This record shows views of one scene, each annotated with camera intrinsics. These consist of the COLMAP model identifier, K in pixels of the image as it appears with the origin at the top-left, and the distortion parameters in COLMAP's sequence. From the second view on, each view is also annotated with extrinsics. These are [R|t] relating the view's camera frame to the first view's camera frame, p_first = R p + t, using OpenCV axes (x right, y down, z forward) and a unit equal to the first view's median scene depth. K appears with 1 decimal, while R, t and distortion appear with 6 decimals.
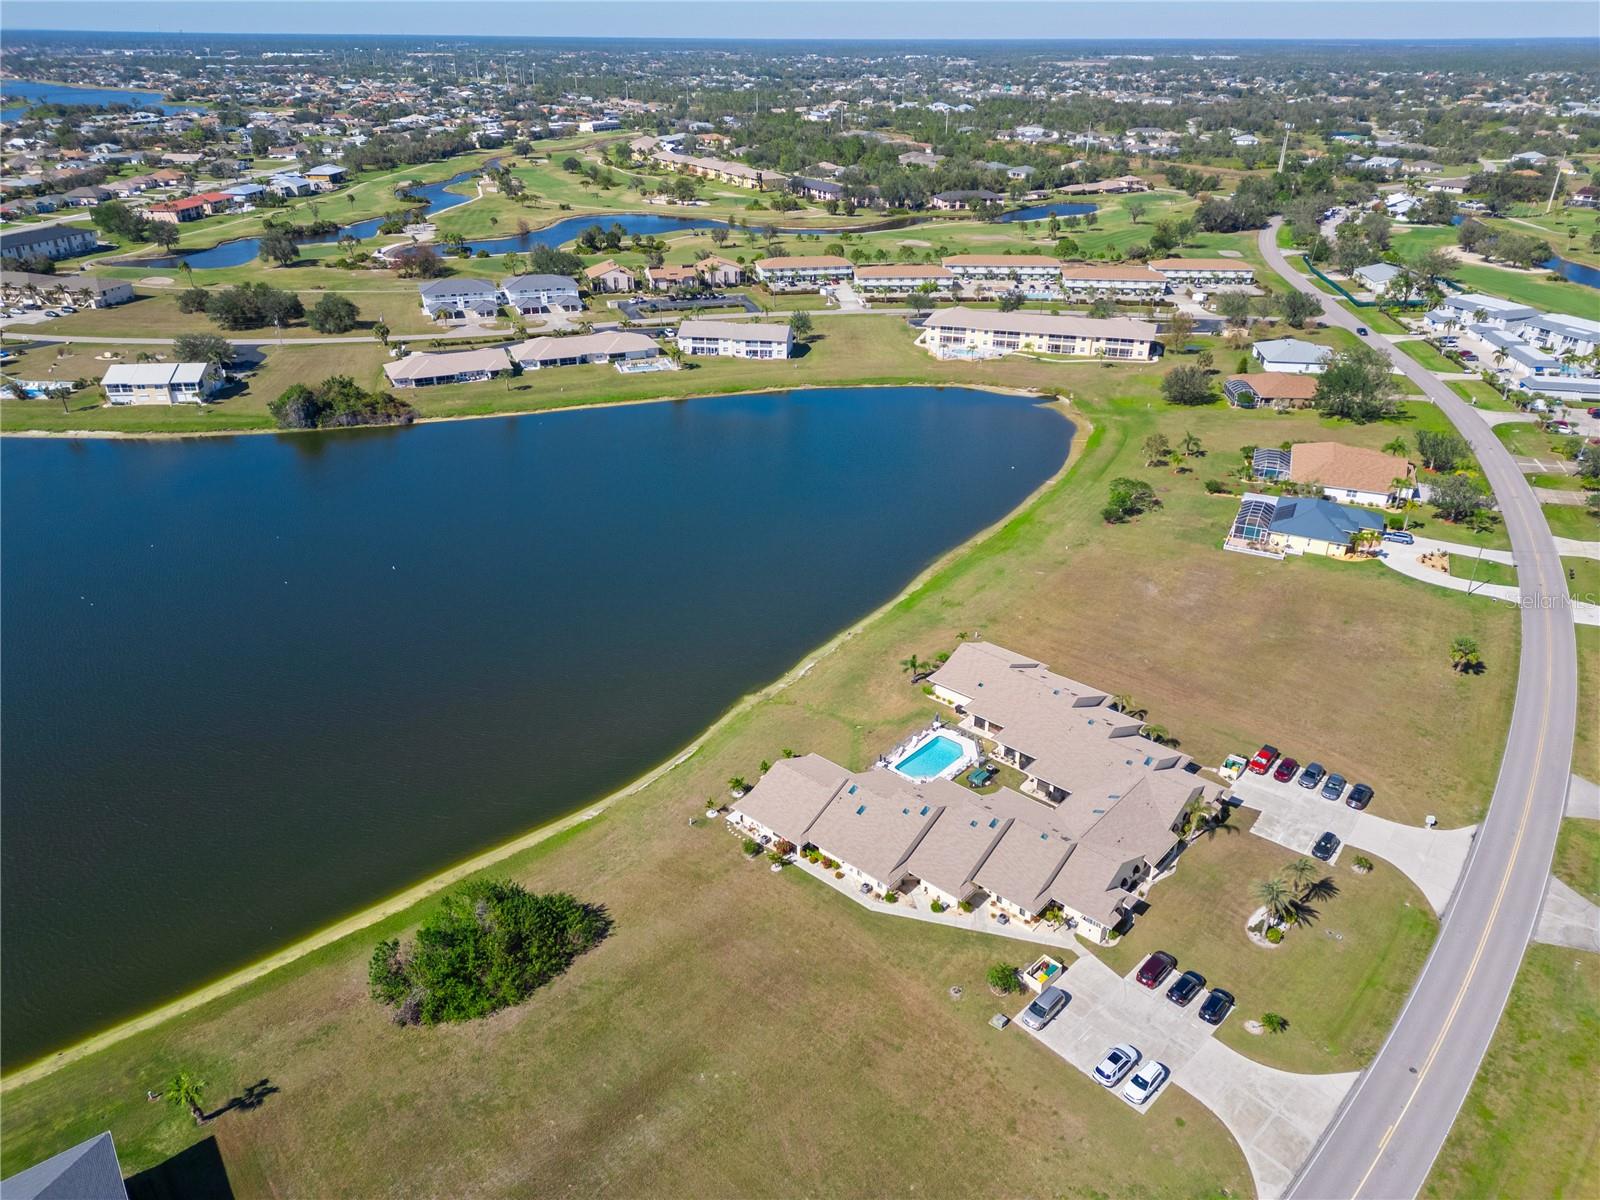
lens RADIAL K [[1105.5, 0, 800.0], [0, 1105.5, 600.0], [0, 0, 1]] dist [0.081464, -0.081258]
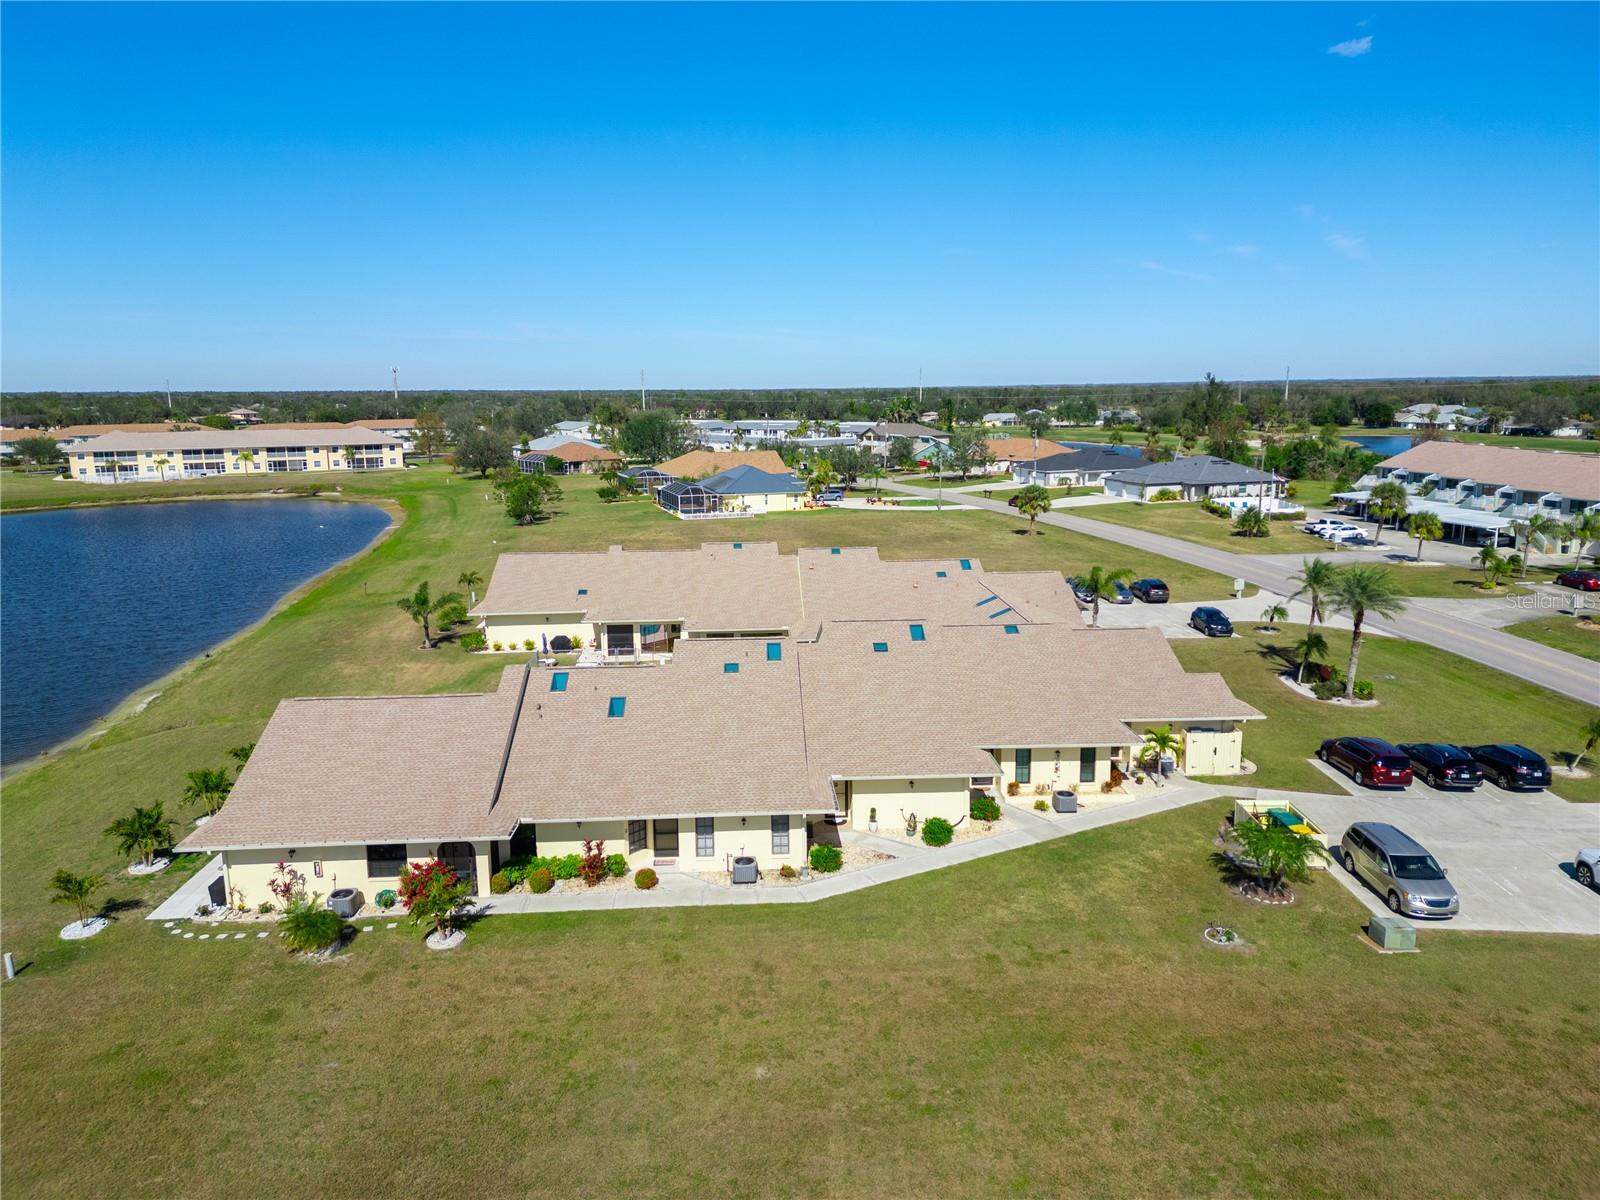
lens RADIAL K [[1112.0, 0, 798.2], [0, 1112.0, 591.3], [0, 0, 1]] dist [0.091561, -0.100951]
pose [[0.717645, -0.136971, 0.682806, -0.103656], [0.324406, 0.933342, -0.153729, 0.167180], [-0.616236, 0.331830, 0.714243, 0.506717]]
